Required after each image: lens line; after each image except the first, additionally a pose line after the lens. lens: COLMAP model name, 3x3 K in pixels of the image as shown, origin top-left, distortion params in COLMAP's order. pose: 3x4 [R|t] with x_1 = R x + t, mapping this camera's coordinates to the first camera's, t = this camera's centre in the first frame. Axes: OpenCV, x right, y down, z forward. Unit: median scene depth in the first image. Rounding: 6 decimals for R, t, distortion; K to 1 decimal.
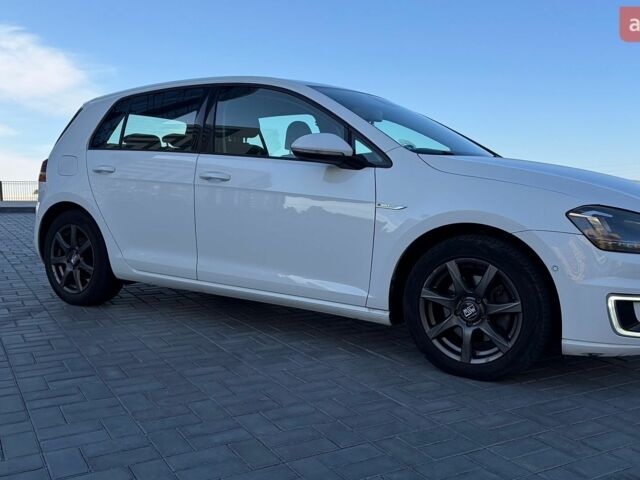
lens RADIAL K [[632.9, 0, 320.0], [0, 632.9, 240.0], [0, 0, 1]] dist [0.012061, -0.019163]
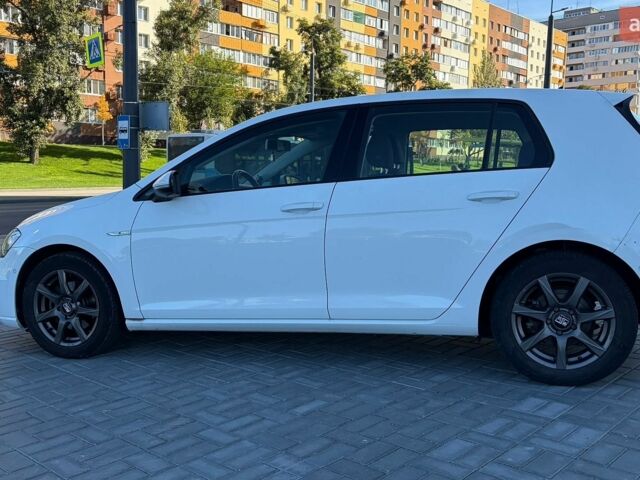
lens RADIAL K [[632.9, 0, 320.0], [0, 632.9, 240.0], [0, 0, 1]] dist [0.012061, -0.019163]
pose [[0.917053, -0.057647, 0.394576, -0.564384], [0.061409, 0.998108, 0.003099, -0.055107], [-0.394008, 0.021388, 0.918858, 0.167173]]
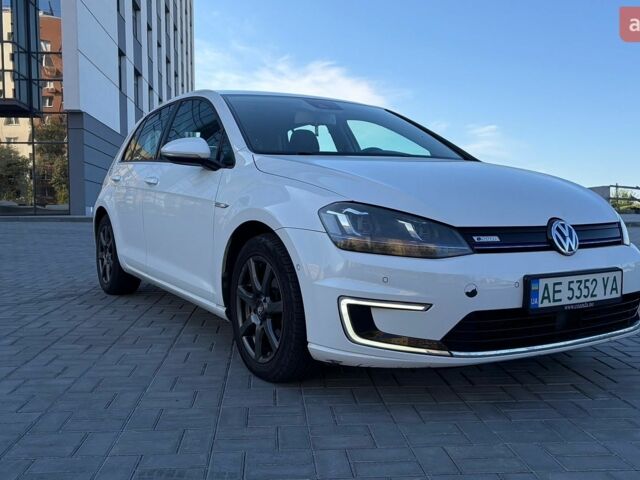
lens RADIAL K [[632.9, 0, 320.0], [0, 632.9, 240.0], [0, 0, 1]] dist [0.012061, -0.019163]
pose [[0.921152, 0.027358, -0.388241, 0.710341], [-0.038345, 0.999053, -0.020578, 0.020526], [0.387310, 0.033842, 0.921328, 0.121373]]
